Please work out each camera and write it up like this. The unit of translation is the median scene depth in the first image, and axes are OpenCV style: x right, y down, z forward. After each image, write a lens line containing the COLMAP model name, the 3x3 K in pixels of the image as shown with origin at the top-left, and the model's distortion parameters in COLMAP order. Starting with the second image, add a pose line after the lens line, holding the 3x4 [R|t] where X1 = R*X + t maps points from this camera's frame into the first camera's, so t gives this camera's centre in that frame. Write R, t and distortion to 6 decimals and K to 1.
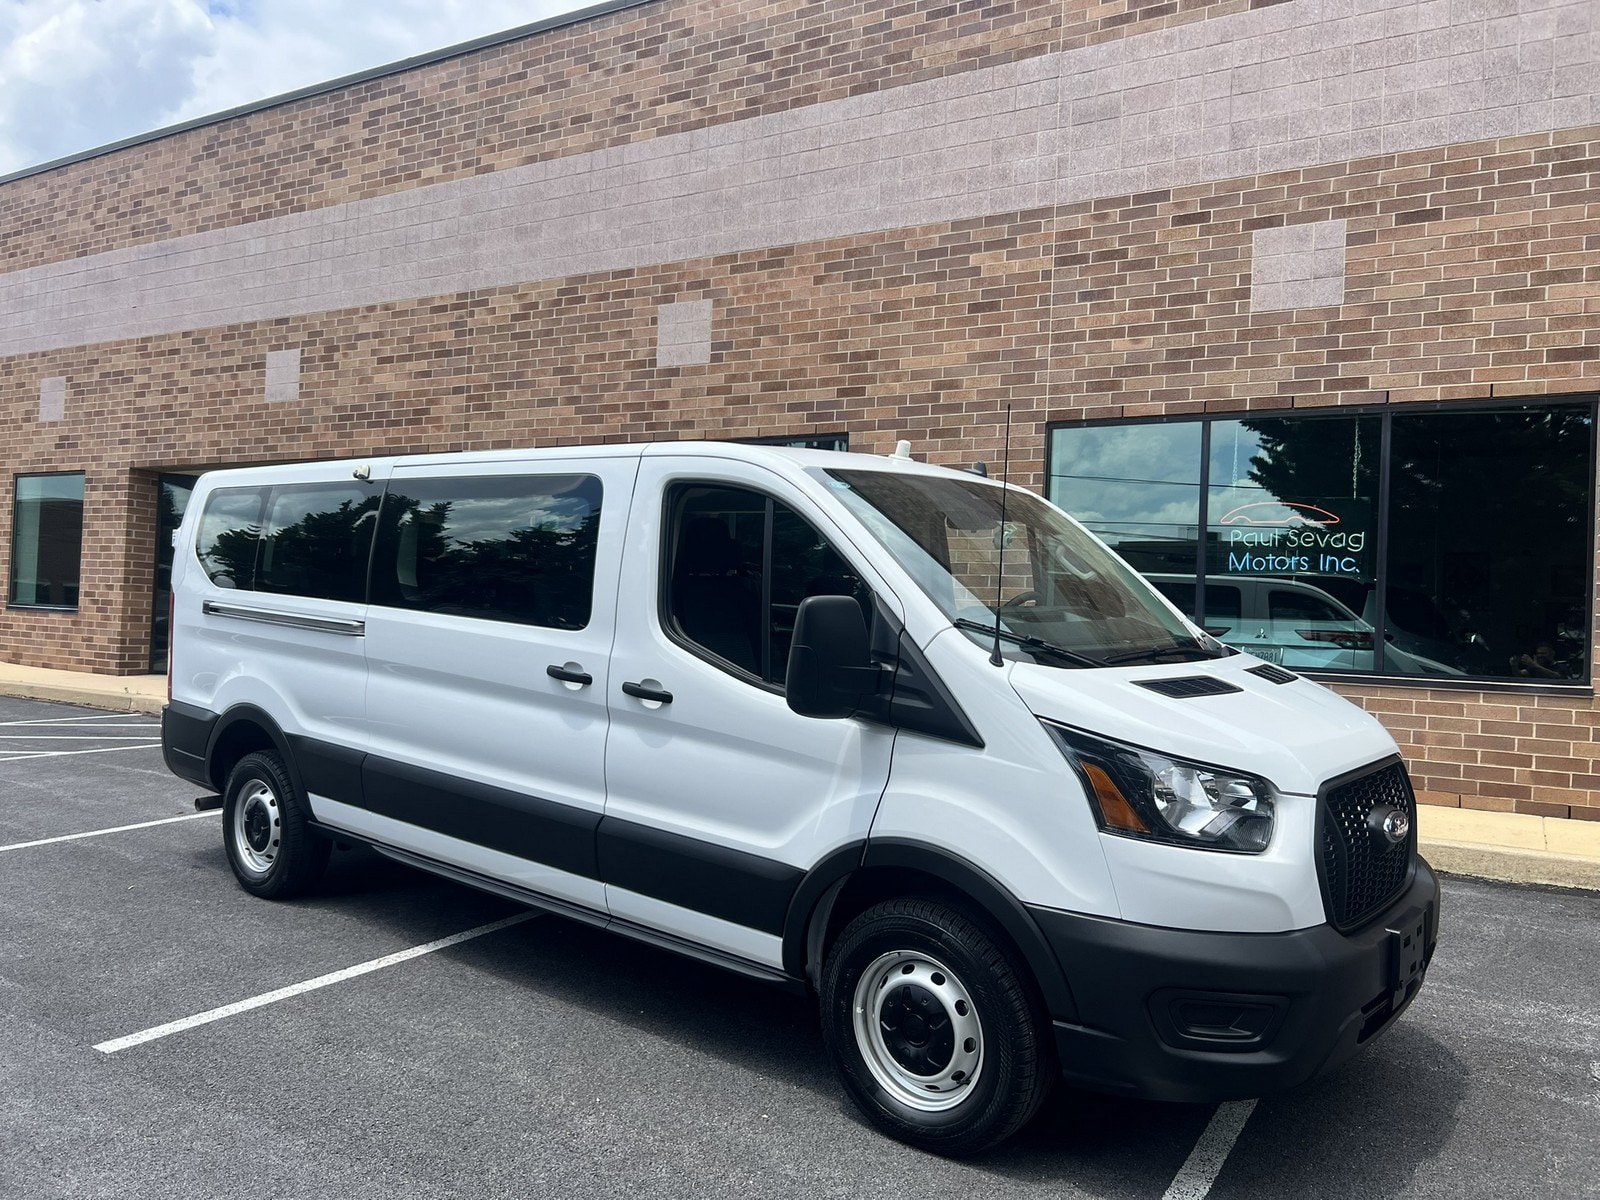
lens RADIAL K [[1208.3, 0, 788.2], [0, 1208.3, 611.3], [0, 0, 1]] dist [0.045388, -0.049698]
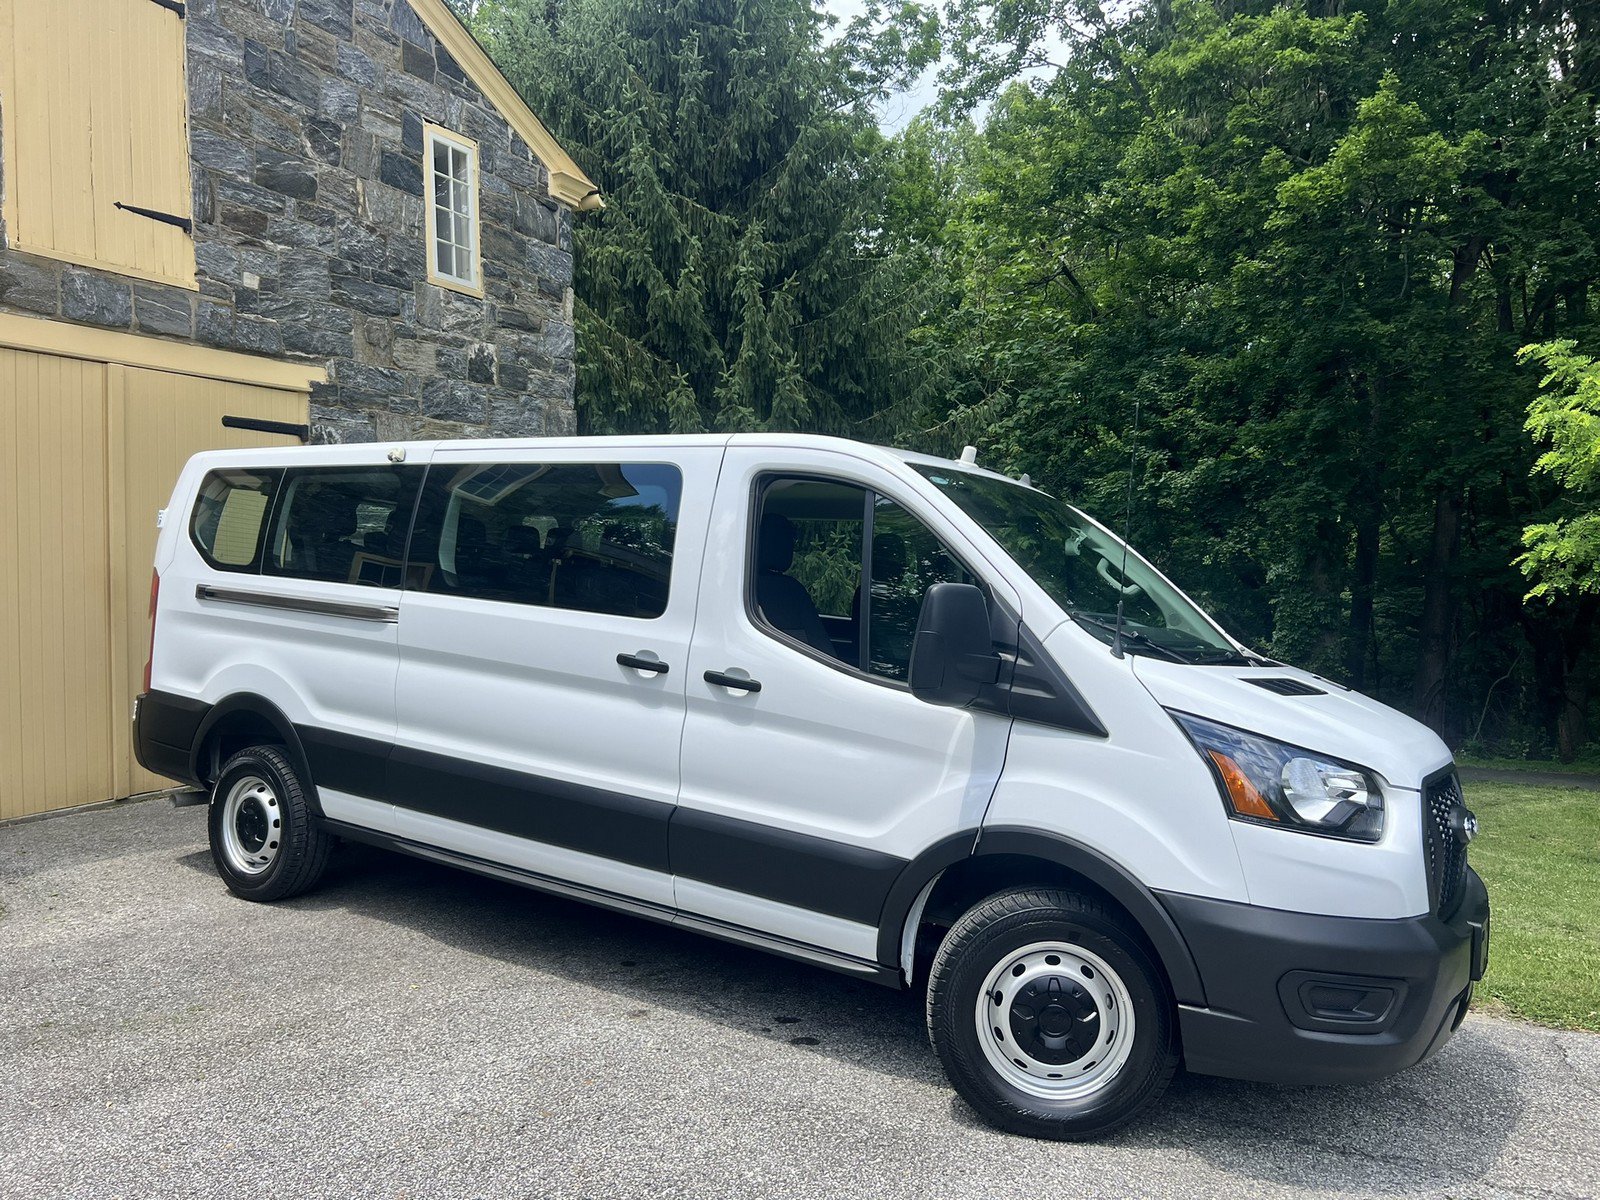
lens RADIAL K [[1208.3, 0, 798.1], [0, 1208.3, 601.3], [0, 0, 1]] dist [0.045388, -0.049698]
pose [[0.993831, 0.038652, 0.103953, -0.179764], [-0.034676, 0.998606, -0.039794, 0.041864], [-0.105346, 0.035944, 0.993786, 0.007315]]
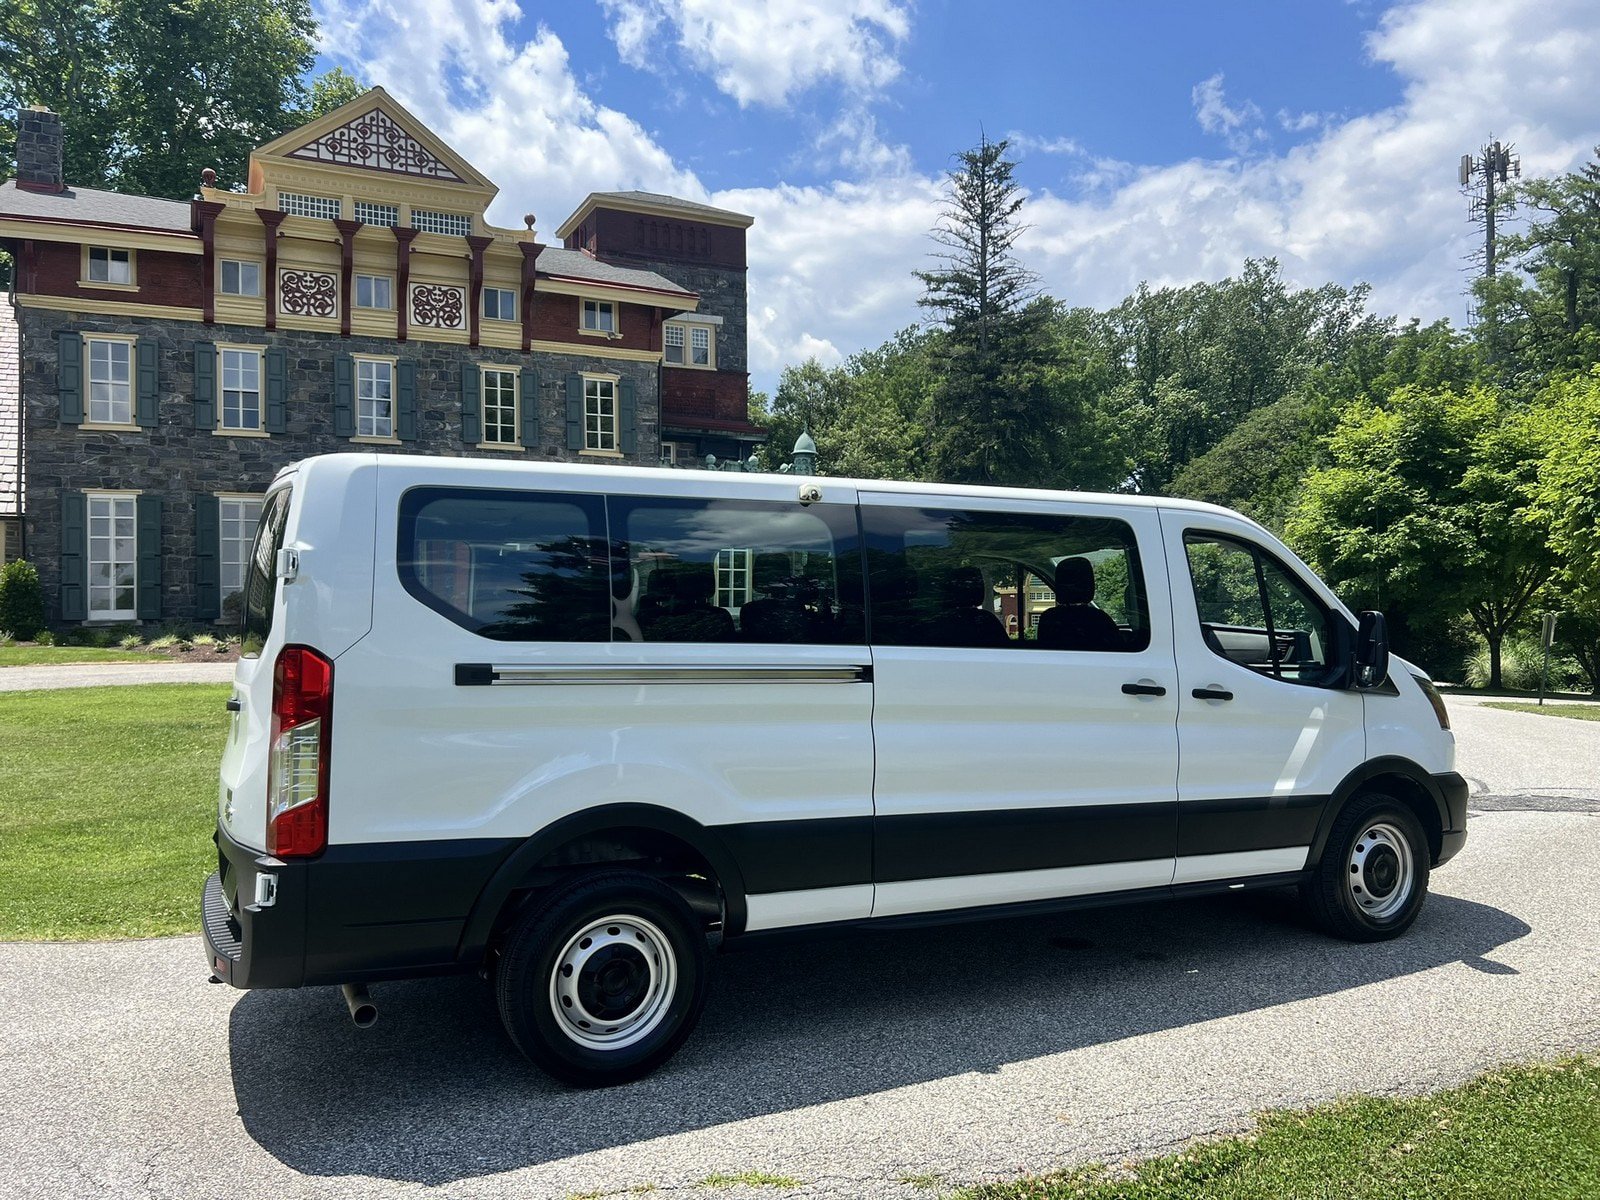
lens RADIAL K [[1208.3, 0, 792.2], [0, 1208.3, 603.5], [0, 0, 1]] dist [0.045388, -0.049698]
pose [[0.387866, -0.021926, 0.921455, -1.572304], [0.038265, 0.999238, 0.007670, -0.059193], [-0.920921, 0.032284, 0.388410, 0.967285]]
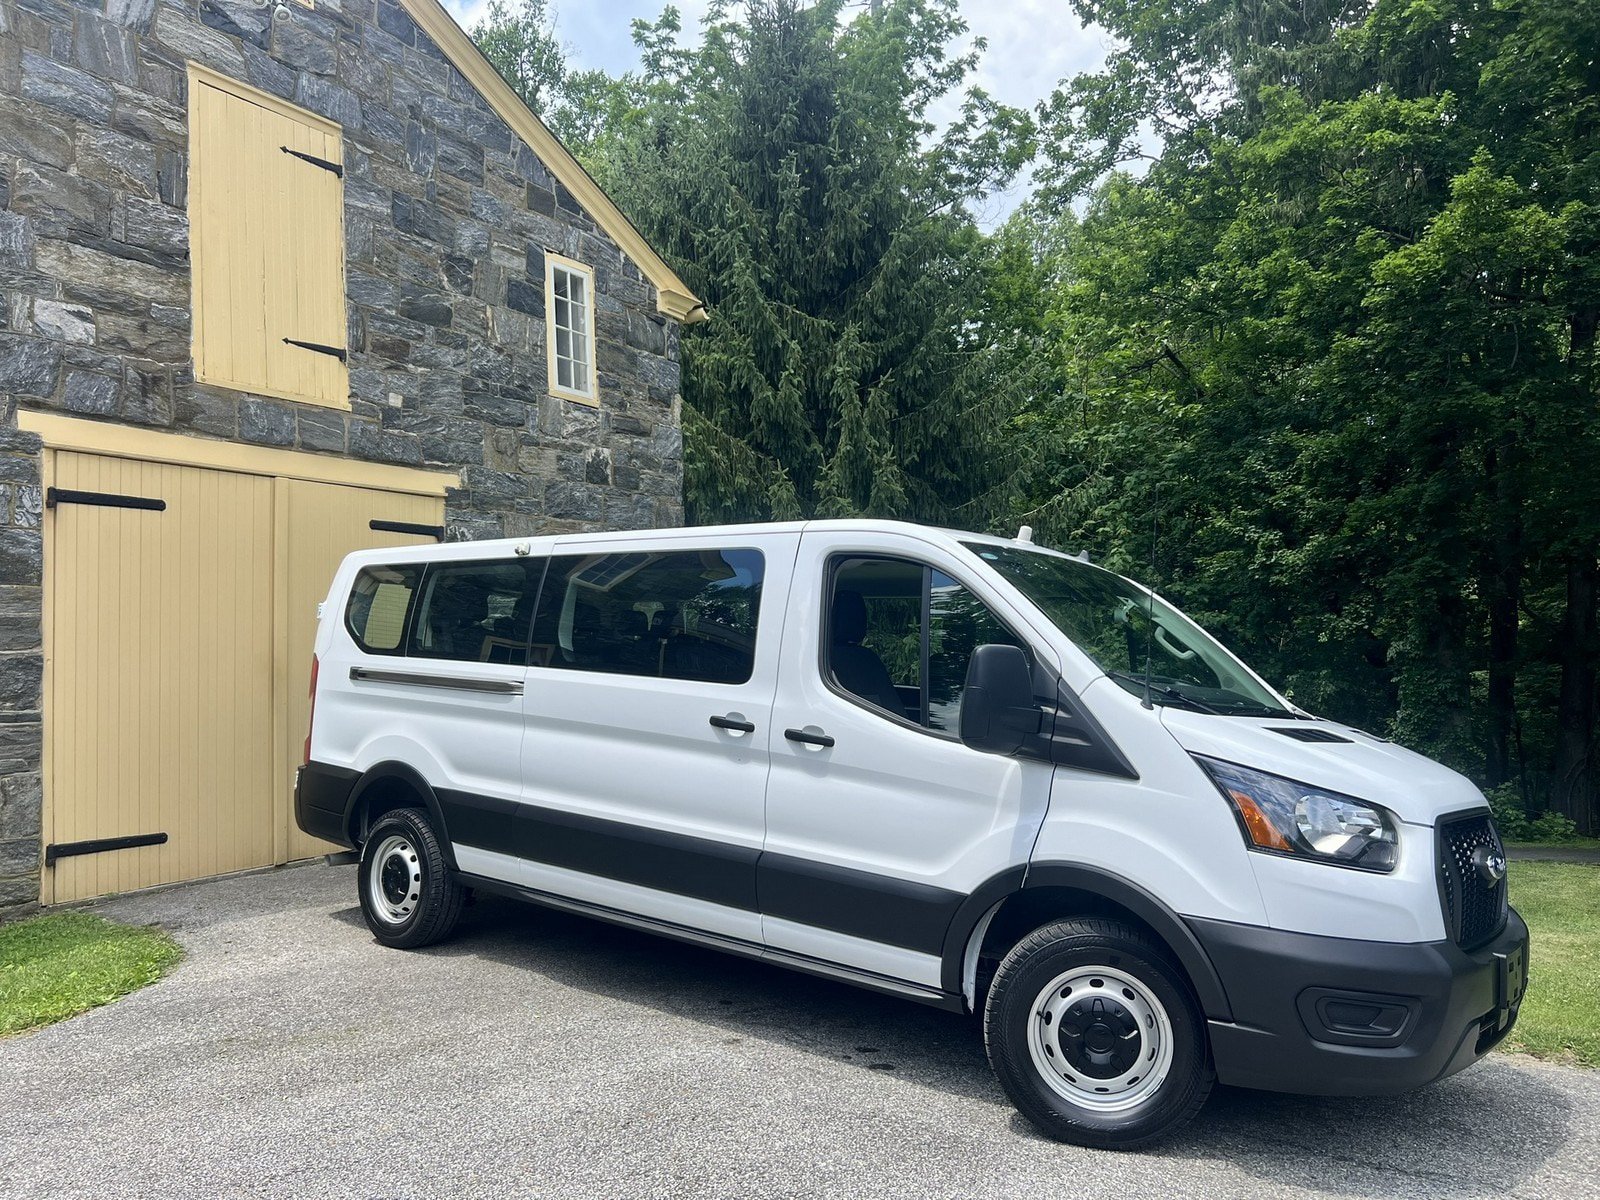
lens RADIAL K [[1208.3, 0, 787.8], [0, 1208.3, 605.7], [0, 0, 1]] dist [0.045388, -0.049698]
pose [[0.999704, 0.024338, 0.000349, -0.149716], [-0.024160, 0.993934, -0.107287, 0.070312], [-0.002958, 0.107247, 0.994228, -0.133766]]
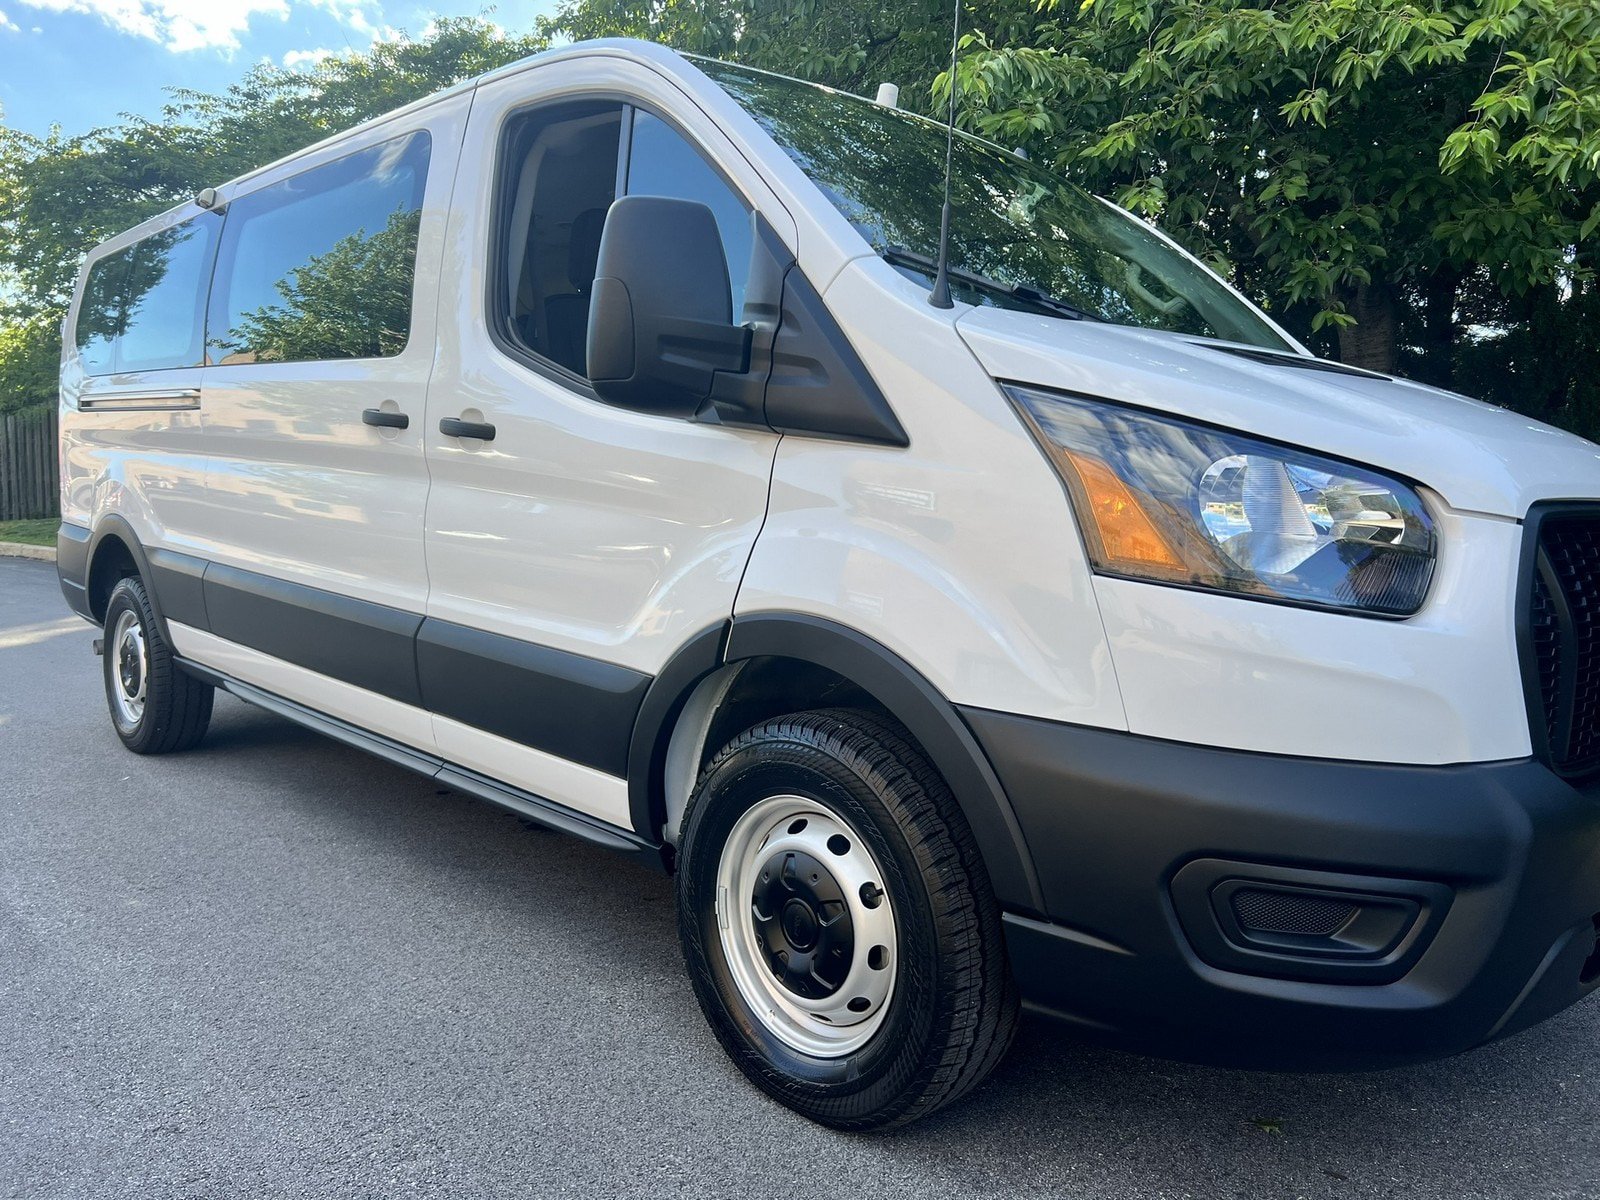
lens RADIAL K [[1208.3, 0, 789.7], [0, 1208.3, 623.7], [0, 0, 1]] dist [0.045388, -0.049698]
pose [[0.993463, 0.013558, -0.113345, 0.149272], [-0.005909, 0.997698, 0.067549, 0.137245], [0.114000, -0.066438, 0.991257, 0.366084]]
